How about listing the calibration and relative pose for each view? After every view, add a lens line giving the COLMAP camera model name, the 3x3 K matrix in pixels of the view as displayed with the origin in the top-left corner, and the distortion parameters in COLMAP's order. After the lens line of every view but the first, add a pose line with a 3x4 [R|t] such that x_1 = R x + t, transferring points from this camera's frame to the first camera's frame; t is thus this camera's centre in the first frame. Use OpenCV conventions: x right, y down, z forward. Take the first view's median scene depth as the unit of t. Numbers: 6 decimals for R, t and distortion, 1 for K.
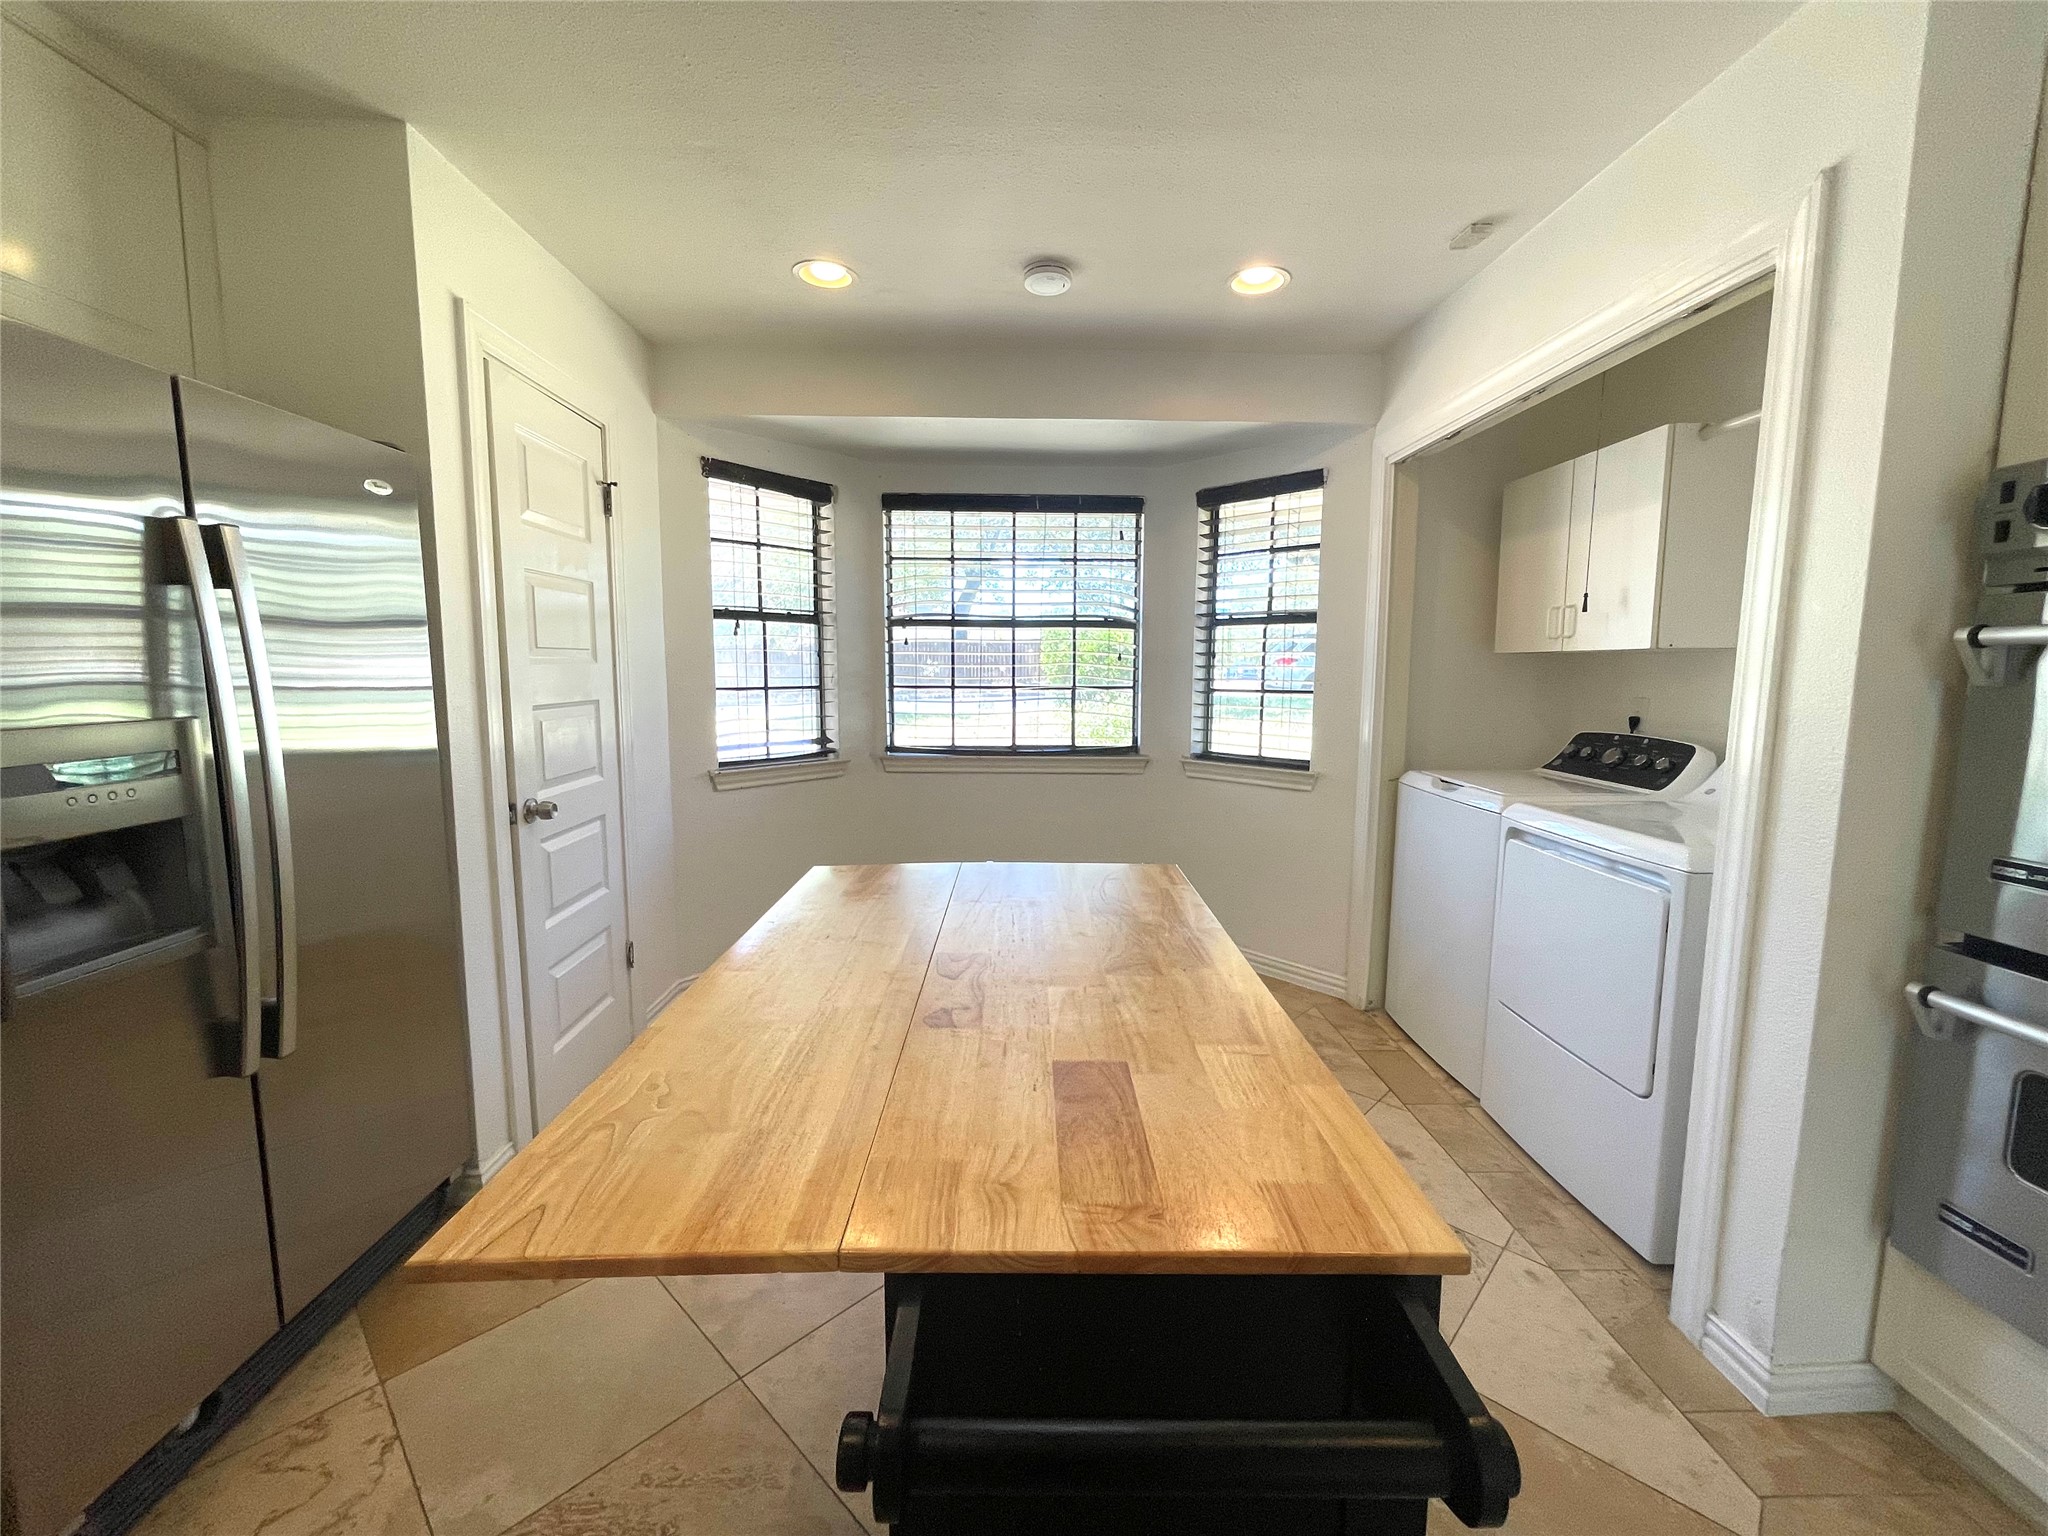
lens RADIAL K [[836.4, 0, 1006.4], [0, 836.4, 764.8], [0, 0, 1]] dist [-0.001473, 0.001188]
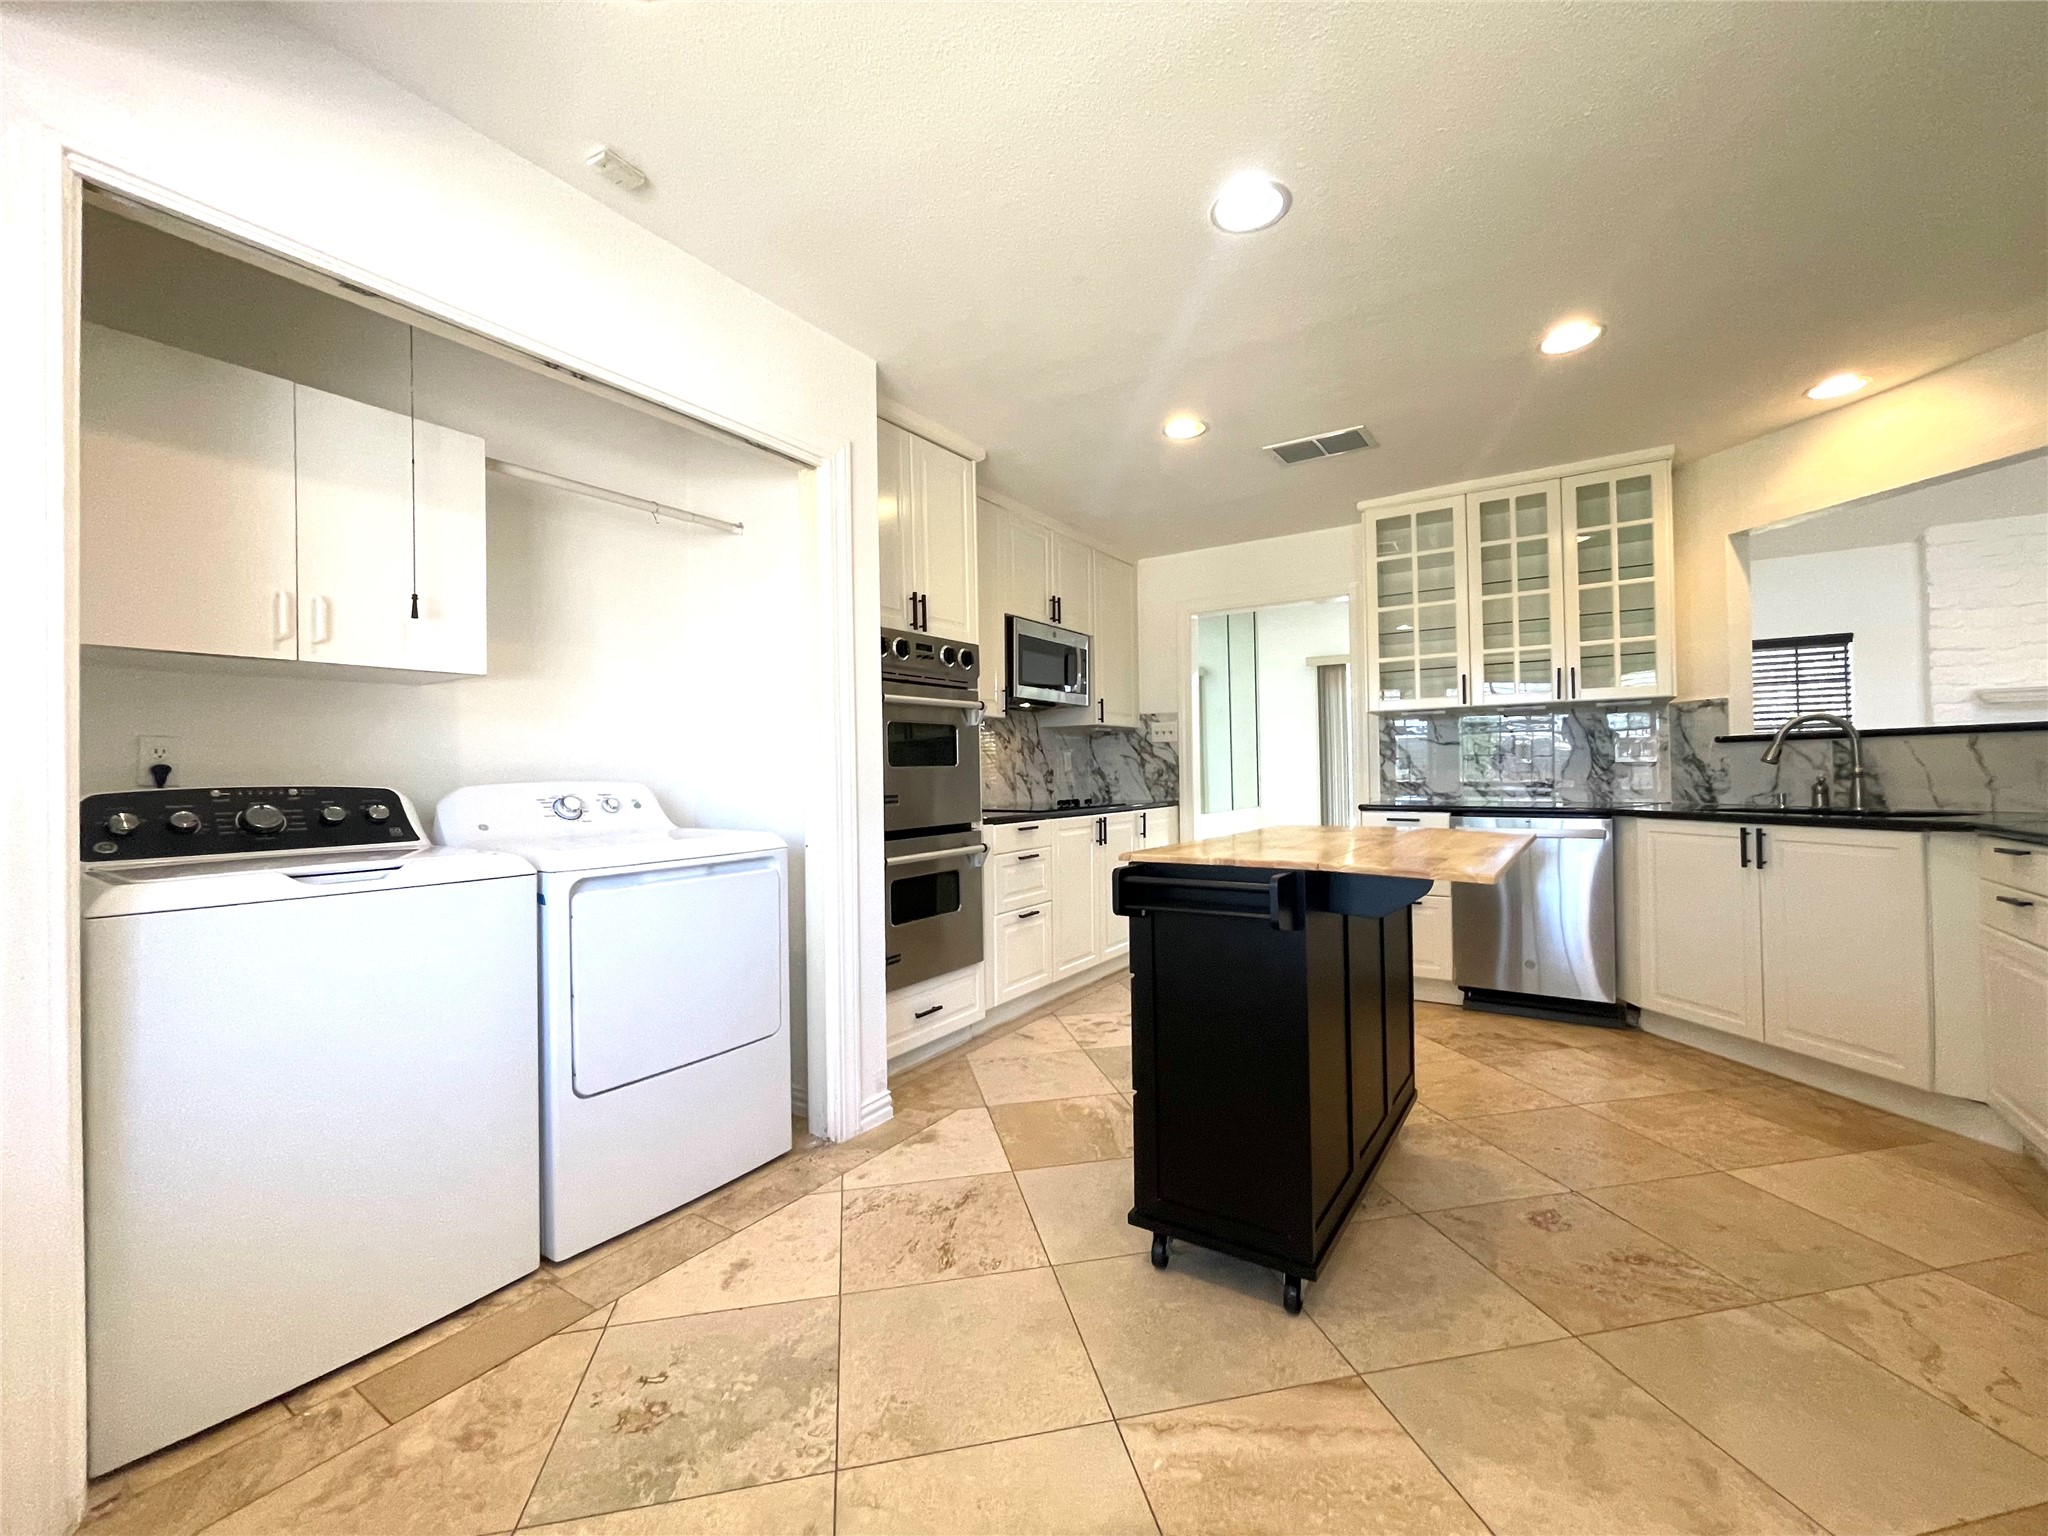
lens RADIAL K [[836.4, 0, 1032.8], [0, 836.4, 764.6], [0, 0, 1]] dist [-0.001473, 0.001188]
pose [[-0.836484, 0.009917, 0.547902, -0.208962], [0.074837, 0.992536, 0.096289, -0.080037], [-0.542858, 0.121547, -0.830982, 1.351119]]
